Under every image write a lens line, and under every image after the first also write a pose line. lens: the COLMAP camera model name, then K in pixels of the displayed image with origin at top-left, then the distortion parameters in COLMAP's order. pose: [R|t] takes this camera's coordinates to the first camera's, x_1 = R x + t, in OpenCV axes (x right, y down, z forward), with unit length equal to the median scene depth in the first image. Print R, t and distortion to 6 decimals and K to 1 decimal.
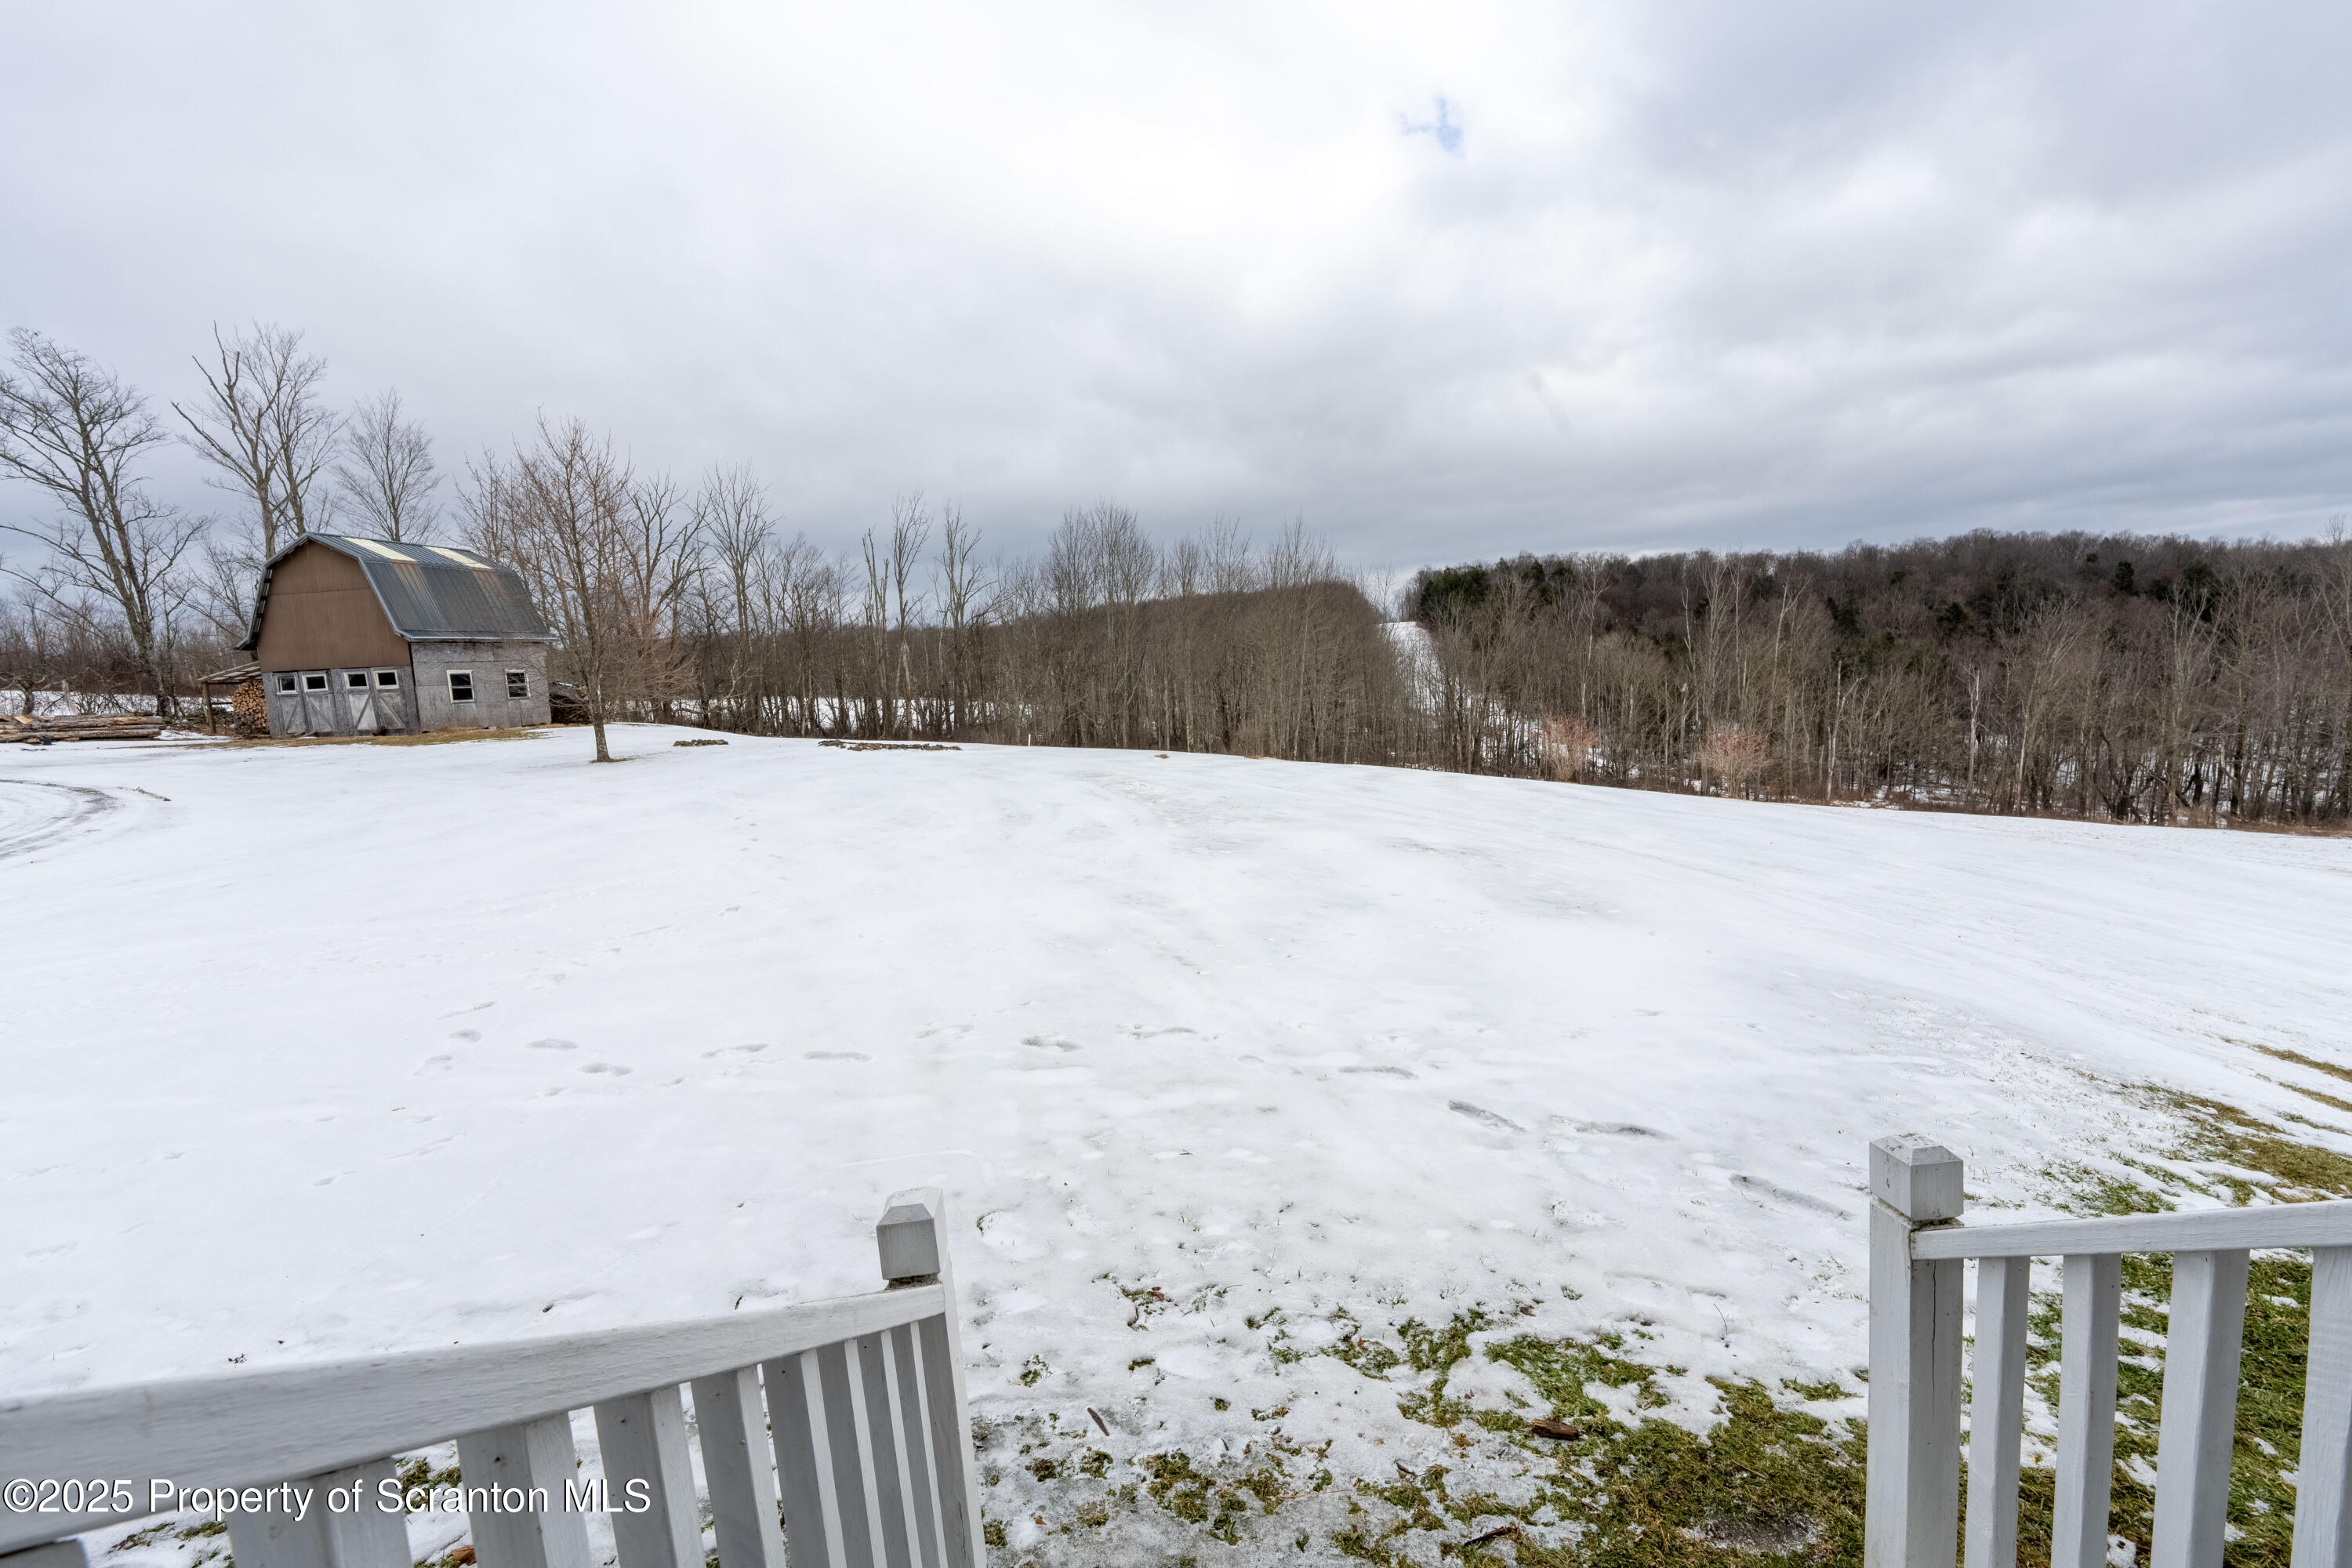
lens RADIAL K [[1038.1, 0, 1172.0], [0, 1038.1, 766.0], [0, 0, 1]] dist [0.000547, -0.000013]
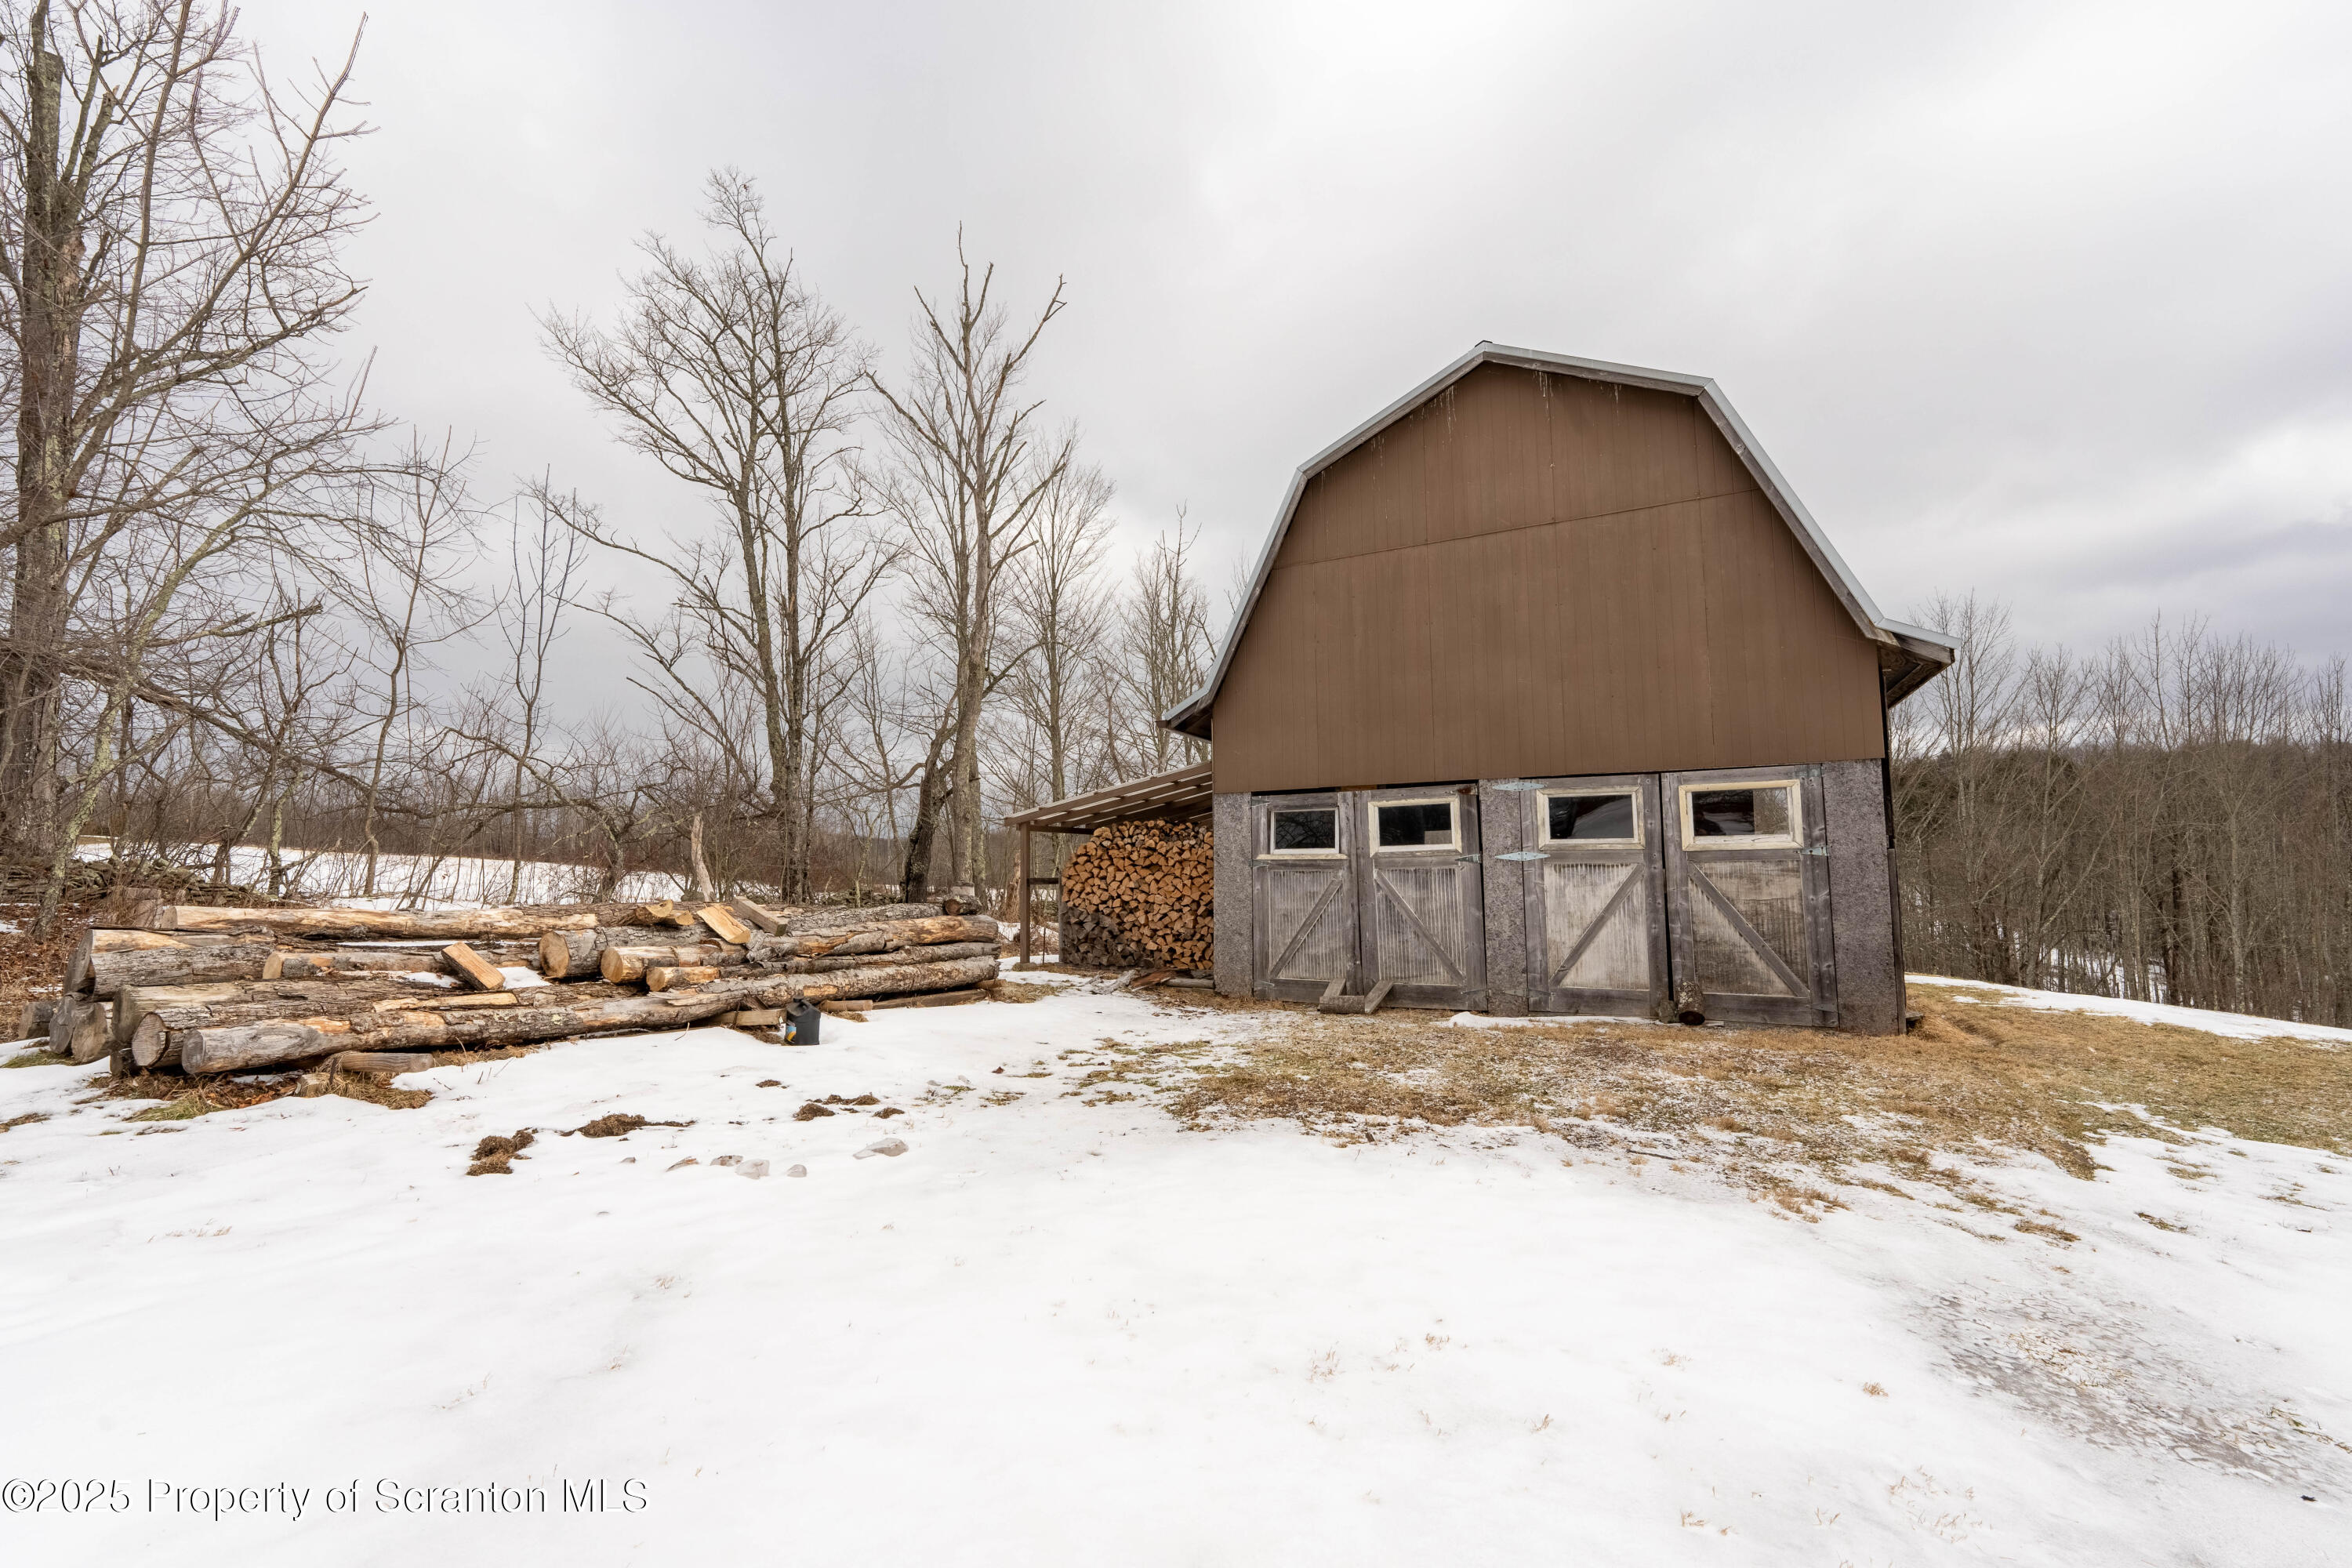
lens RADIAL K [[1038.1, 0, 1172.0], [0, 1038.1, 766.0], [0, 0, 1]] dist [0.000547, -0.000013]
pose [[0.960699, 0.004519, -0.277557, -0.805629], [-0.060306, 0.979385, -0.192791, -0.033308], [0.270964, 0.201953, 0.941166, 0.684723]]
